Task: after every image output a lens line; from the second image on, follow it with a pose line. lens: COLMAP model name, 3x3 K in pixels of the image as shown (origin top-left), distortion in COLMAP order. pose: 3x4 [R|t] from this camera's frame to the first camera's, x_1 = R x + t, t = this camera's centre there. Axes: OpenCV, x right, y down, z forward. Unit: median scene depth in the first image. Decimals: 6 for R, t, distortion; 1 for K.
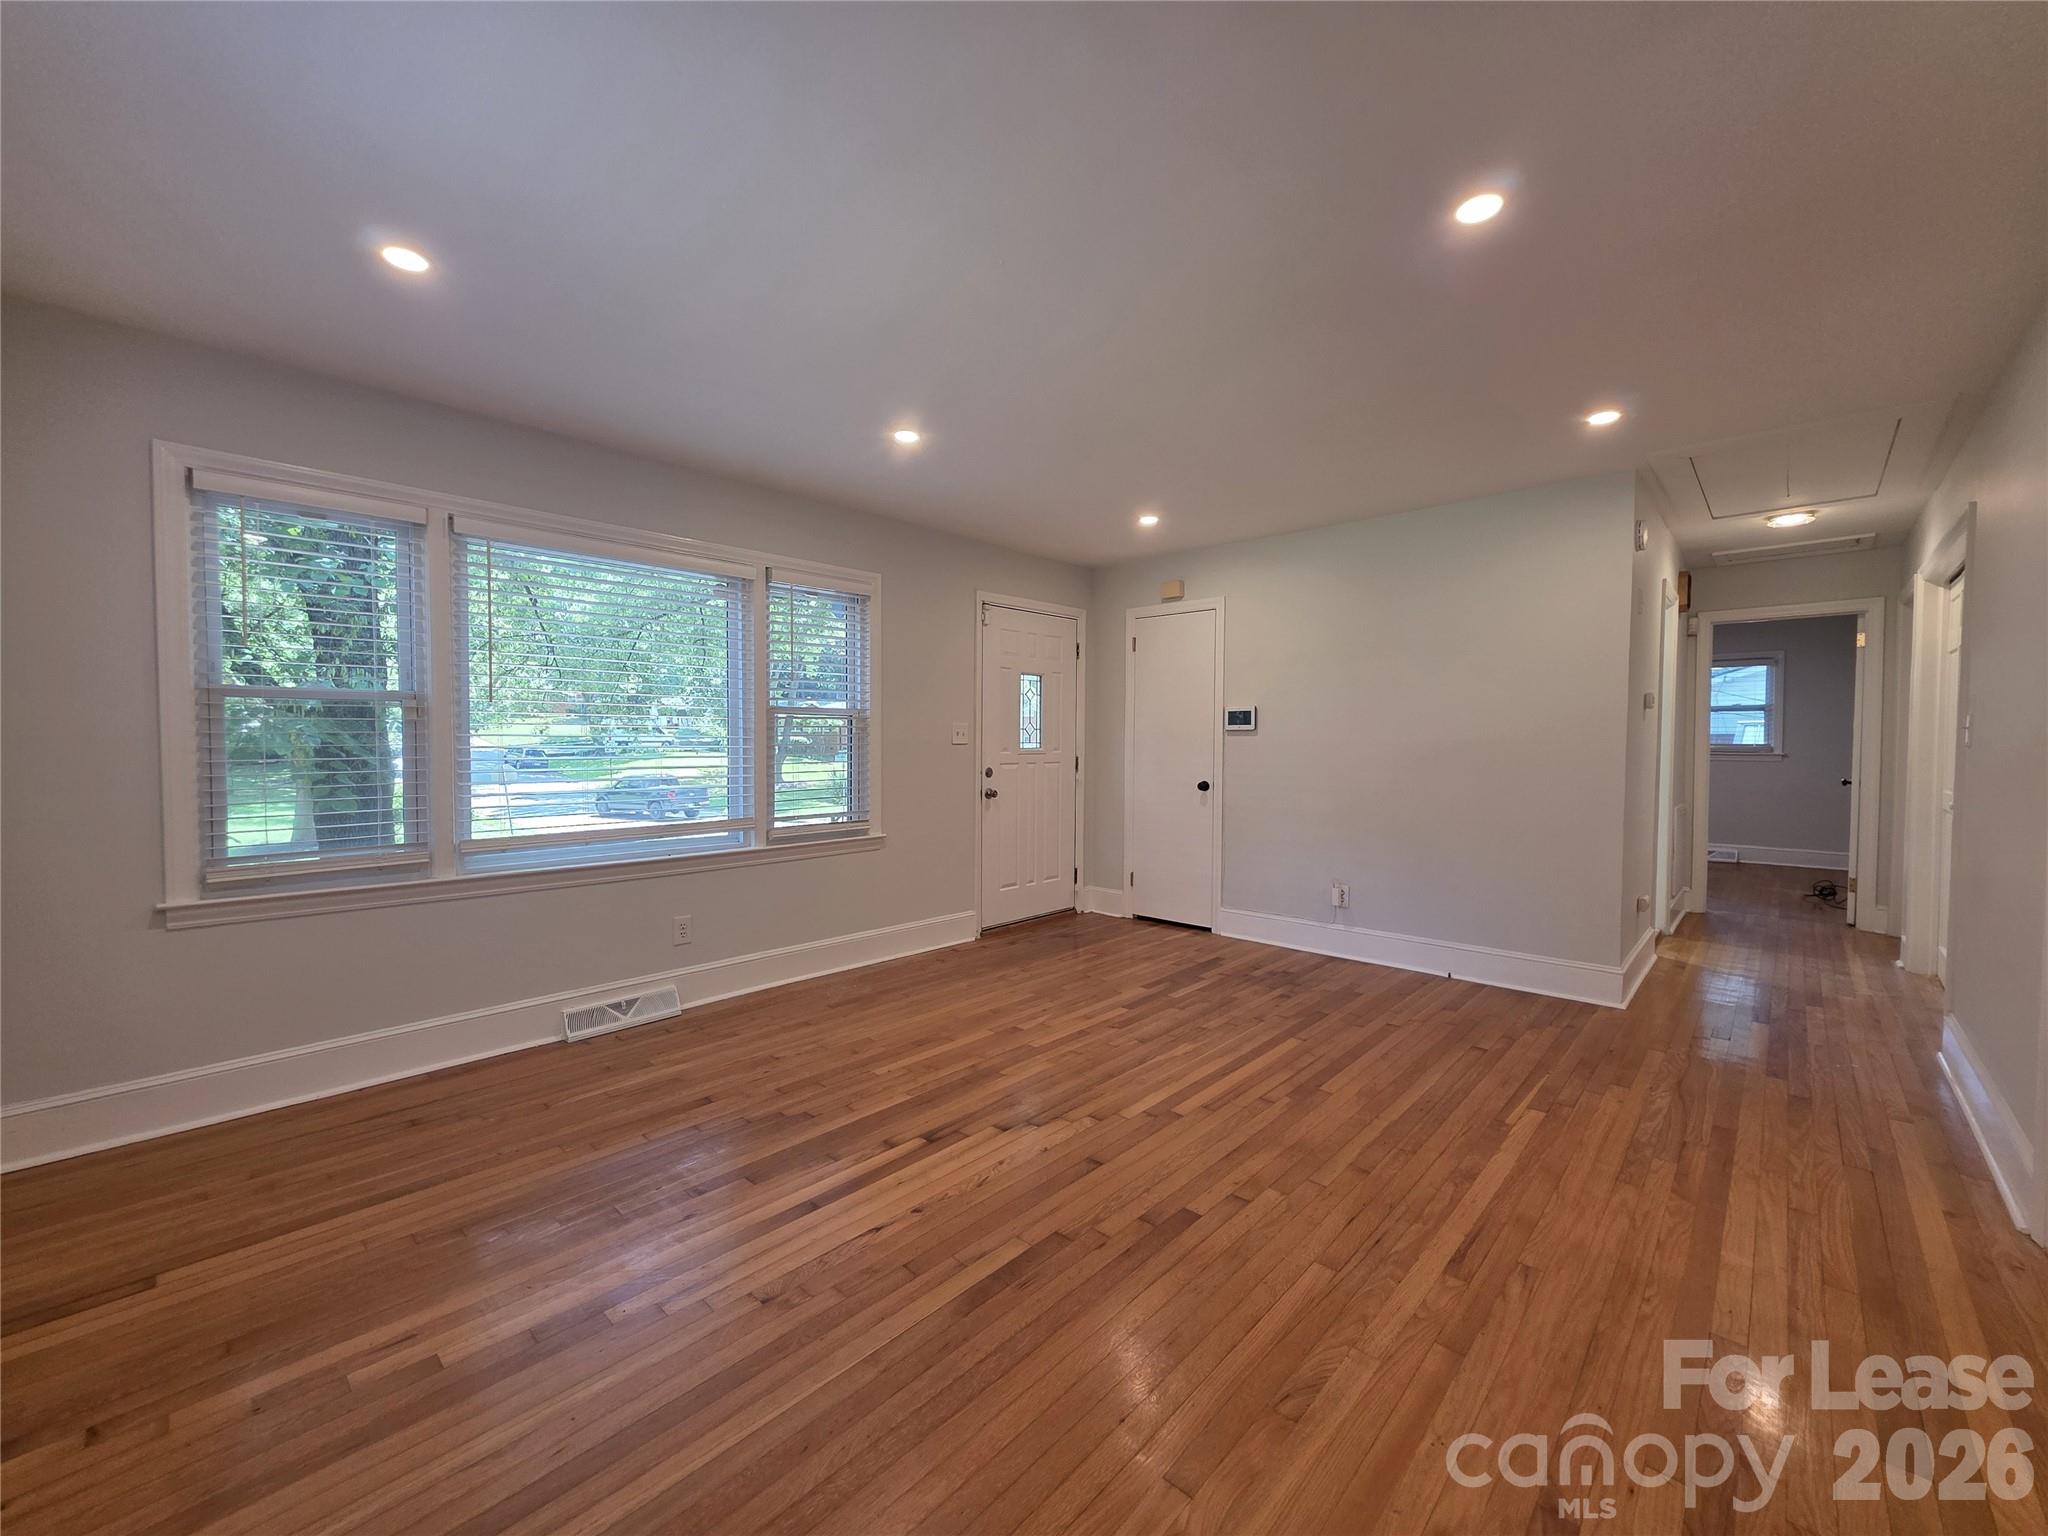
lens RADIAL K [[819.1, 0, 1023.2], [0, 819.1, 764.1], [0, 0, 1]] dist [0.002897, -0.000630]
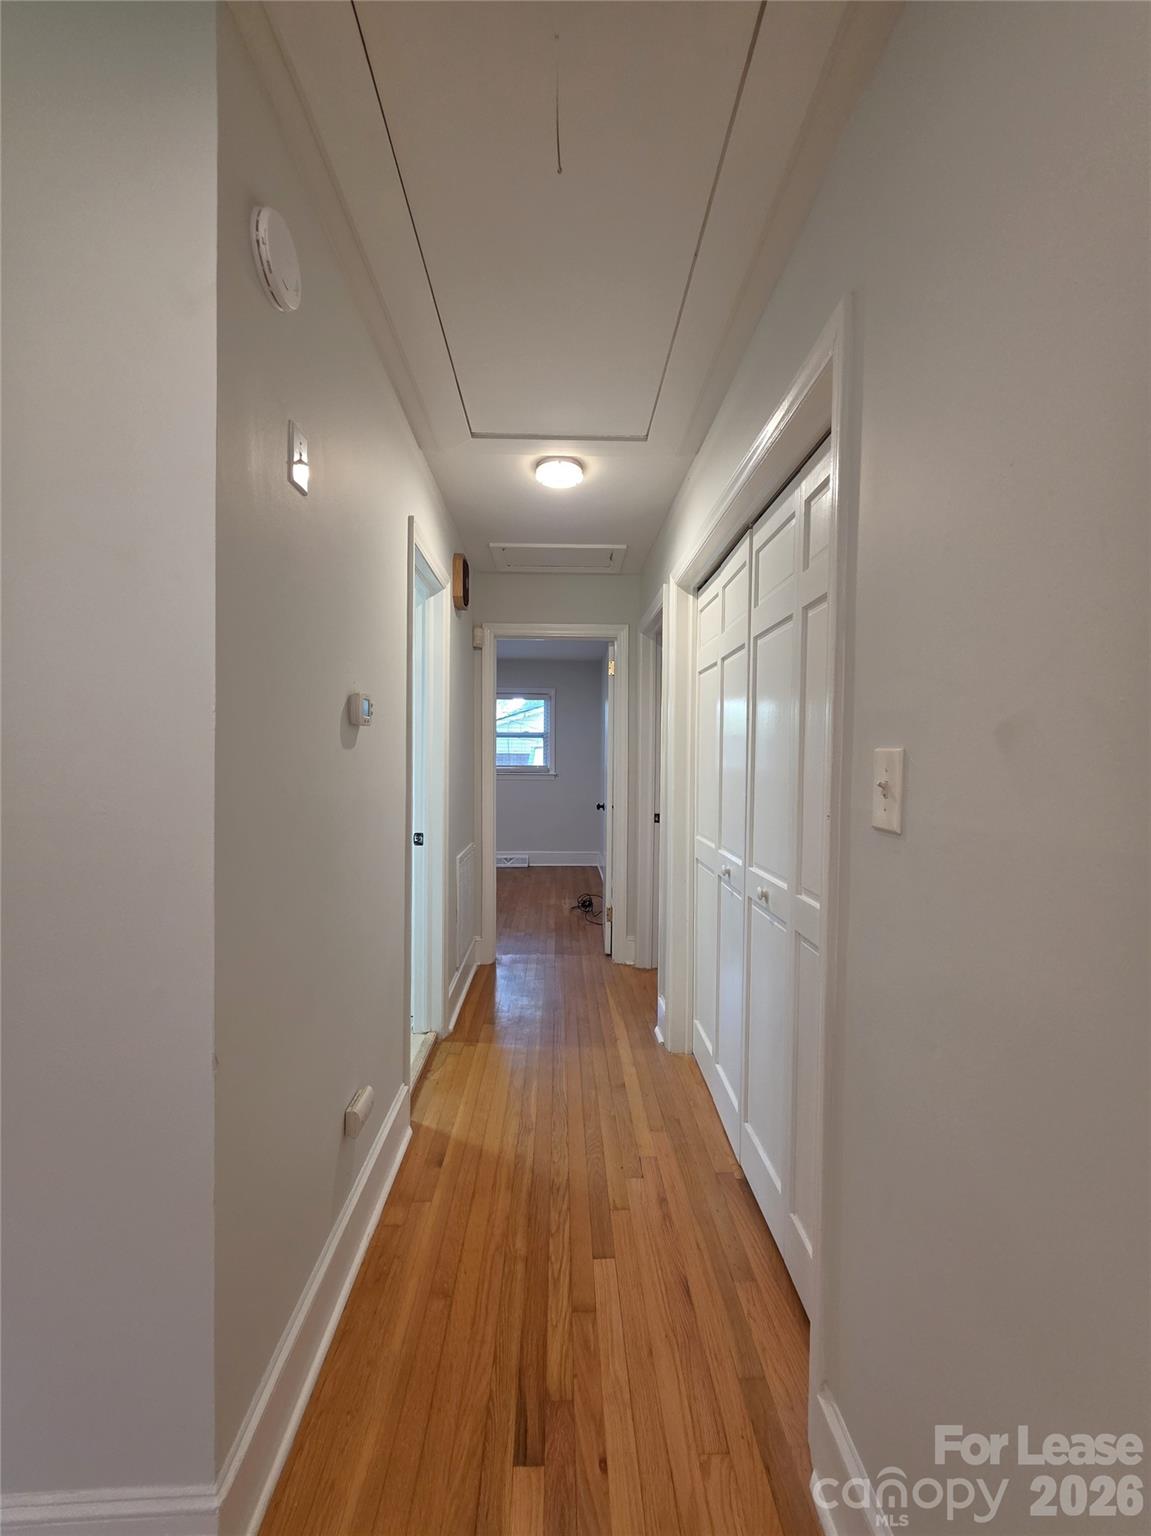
lens RADIAL K [[614.3, 0, 577.6], [0, 614.3, 766.9], [0, 0, 1]] dist [0.002897, -0.000630]
pose [[0.708171, -0.009867, 0.705972, 0.448696], [0.014871, 0.999889, -0.000942, -0.030256], [-0.705884, 0.011166, 0.708239, 0.485605]]
